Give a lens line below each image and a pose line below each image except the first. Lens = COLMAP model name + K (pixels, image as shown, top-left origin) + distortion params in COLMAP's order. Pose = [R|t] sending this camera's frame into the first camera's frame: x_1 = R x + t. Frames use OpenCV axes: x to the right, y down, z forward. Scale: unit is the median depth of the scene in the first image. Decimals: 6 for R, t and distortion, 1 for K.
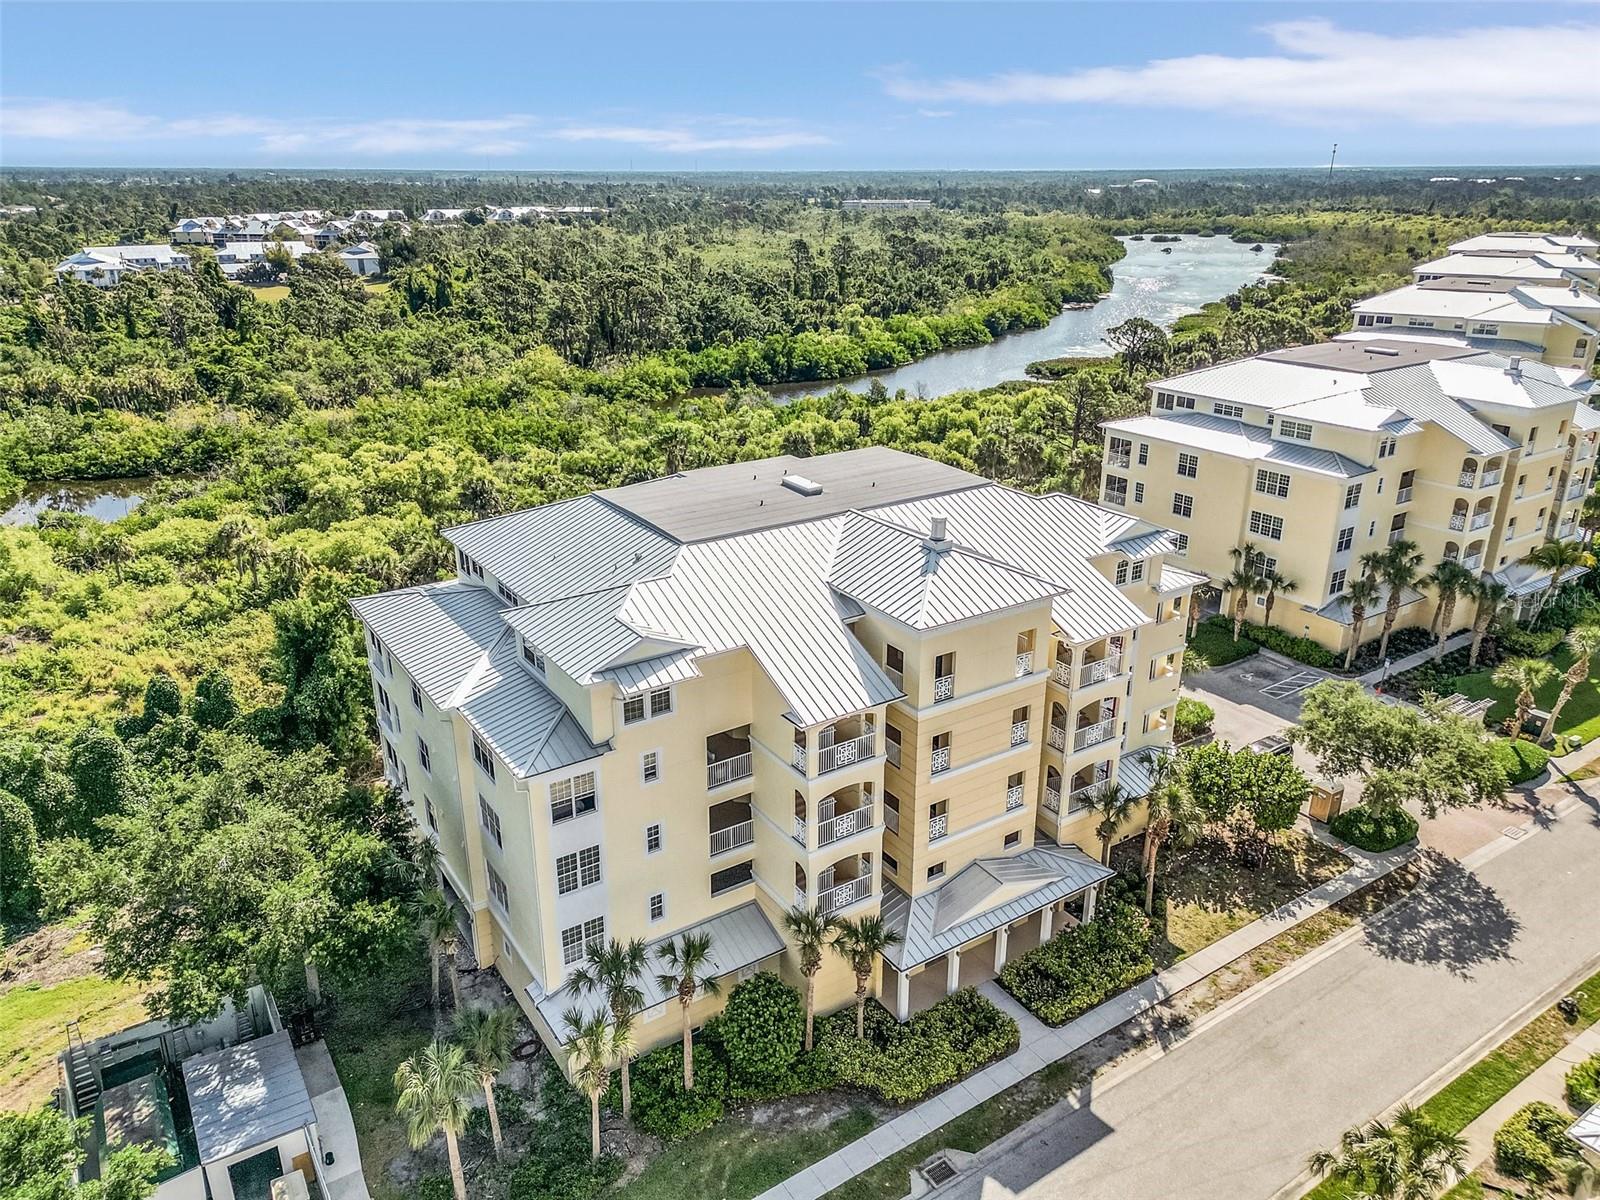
lens RADIAL K [[1103.2, 0, 819.3], [0, 1103.2, 604.5], [0, 0, 1]] dist [0.061617, -0.045289]
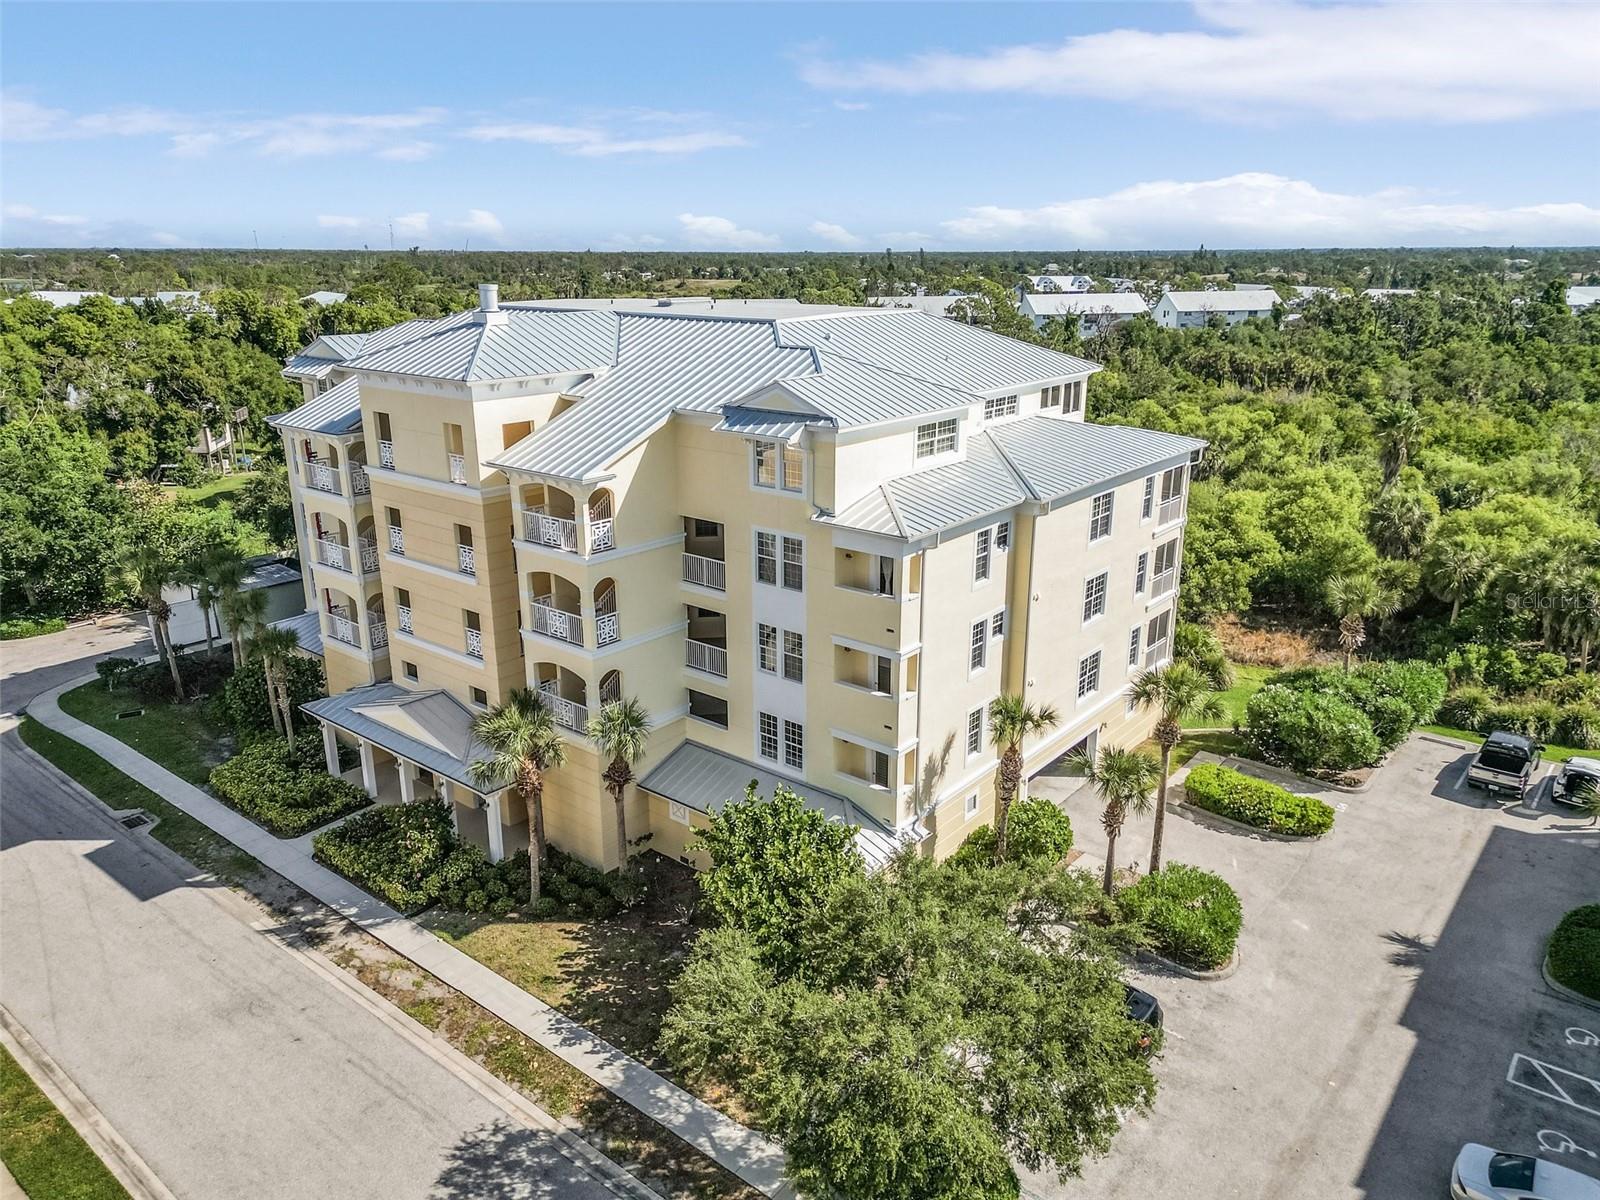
lens RADIAL K [[1134.4, 0, 824.8], [0, 1134.4, 557.9], [0, 0, 1]] dist [0.009757, 0.001686]
pose [[0.308054, 0.248432, -0.918360, 0.686877], [-0.340899, 0.930029, 0.137238, -0.061795], [0.888195, 0.270791, 0.371189, 0.601328]]
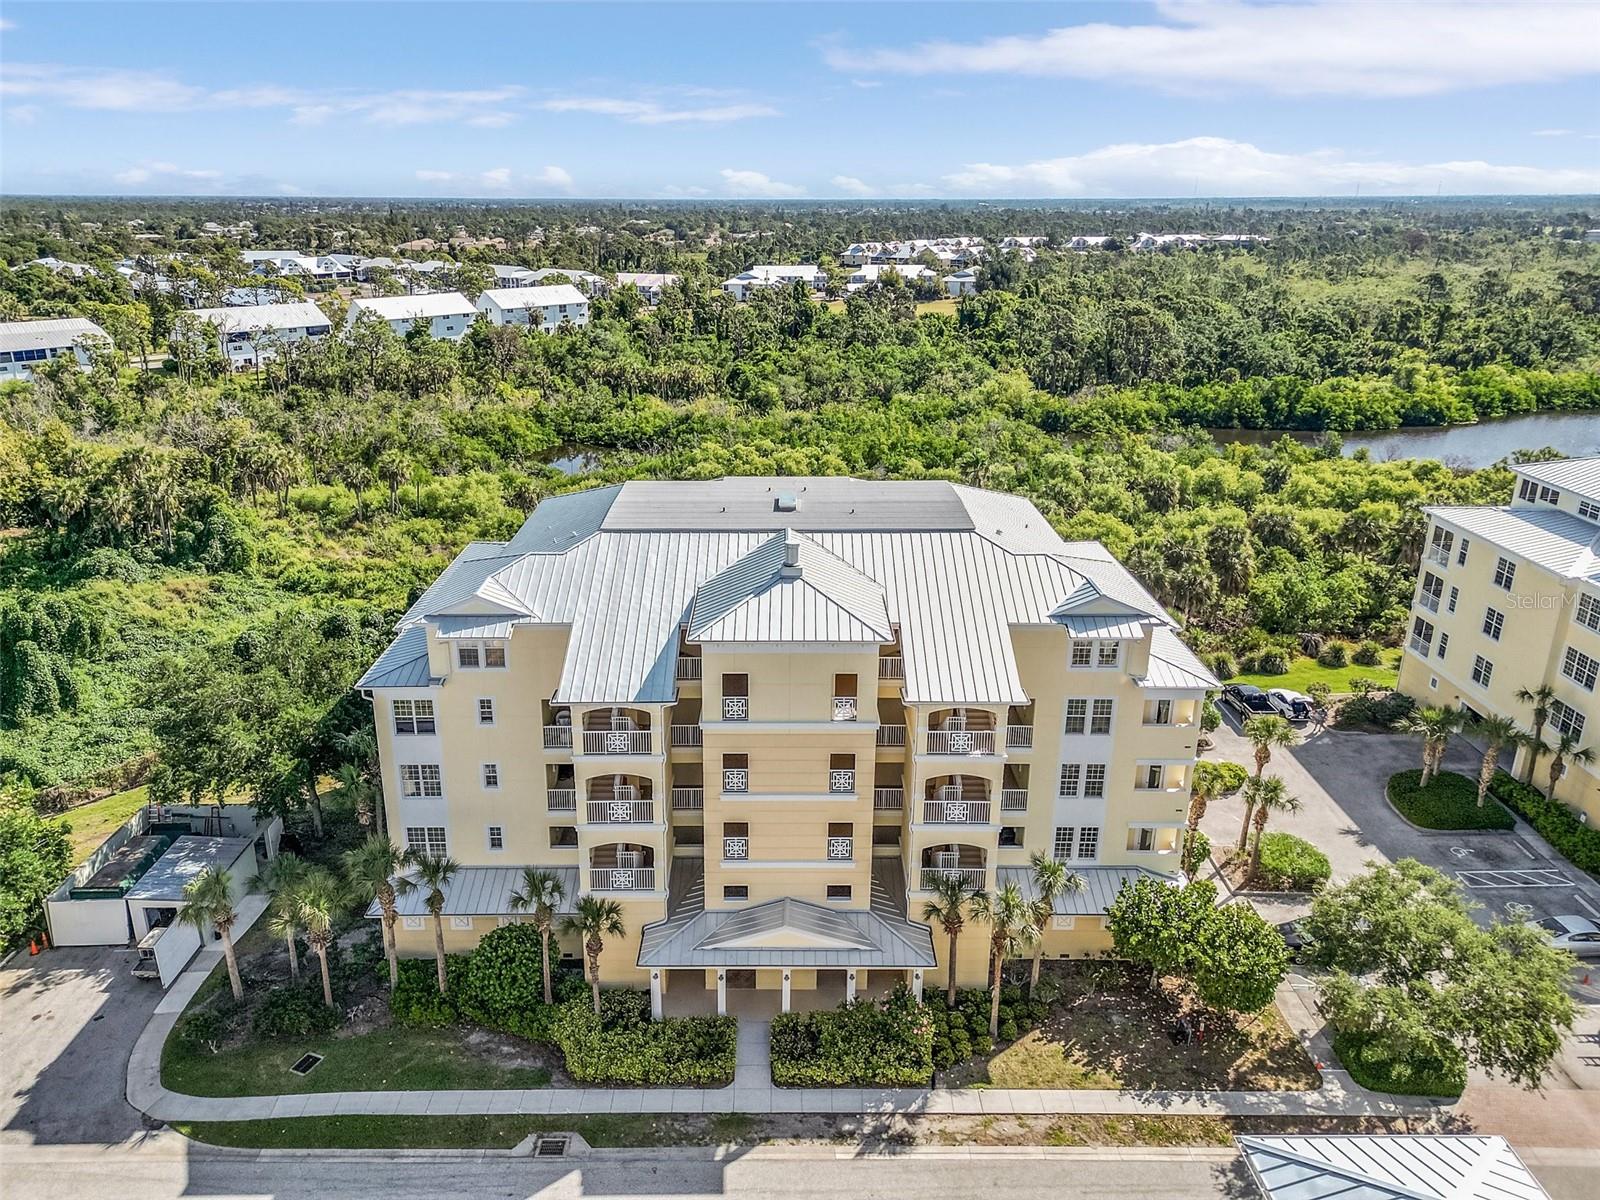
lens RADIAL K [[1123.7, 0, 800.0], [0, 1123.7, 600.0], [0, 0, 1]] dist [0.069508, -0.055820]
pose [[0.835530, 0.185330, -0.517245, 0.408410], [-0.201359, 0.979183, 0.025580, -0.035491], [0.511219, 0.082779, 0.855455, 0.089517]]
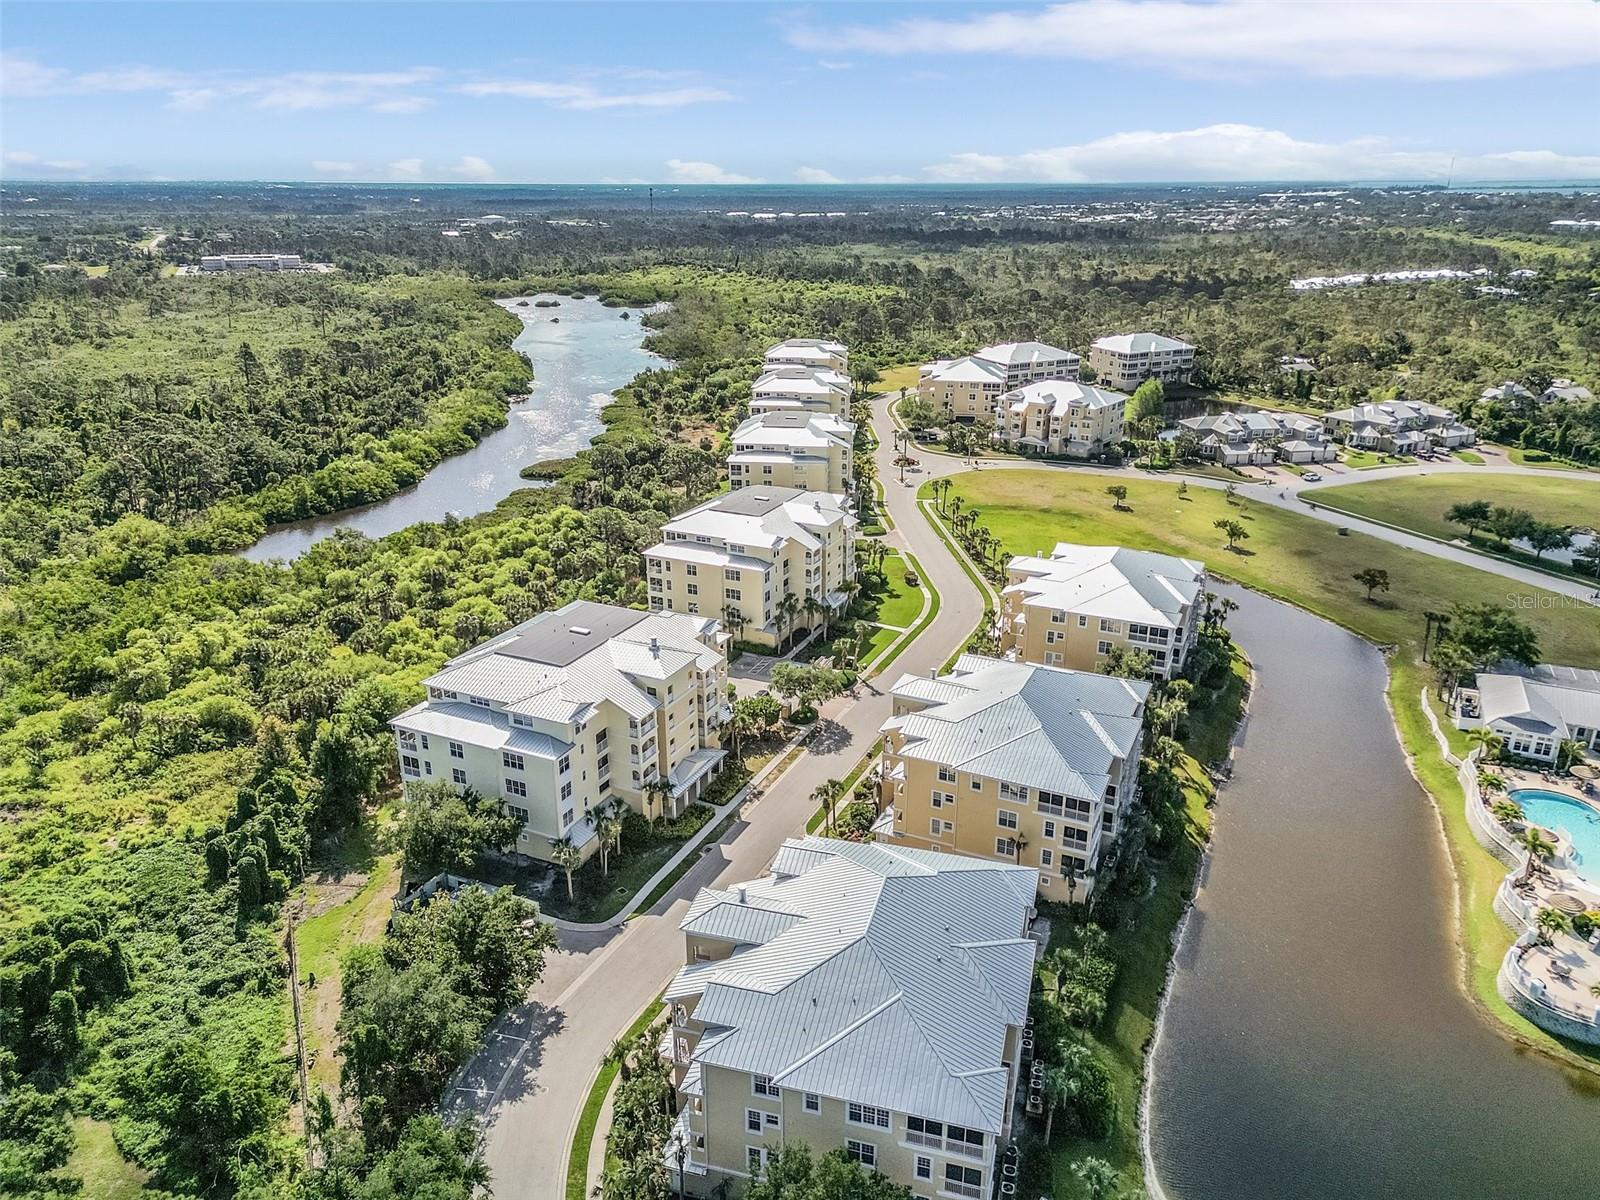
lens RADIAL K [[1046.1, 0, 832.4], [0, 1046.1, 567.3], [0, 0, 1]] dist [0.057524, -0.000806]
pose [[0.844877, -0.161508, 0.509999, -0.520949], [0.181274, 0.983370, 0.011113, -0.127089], [-0.503312, 0.083060, 0.860103, -0.949334]]
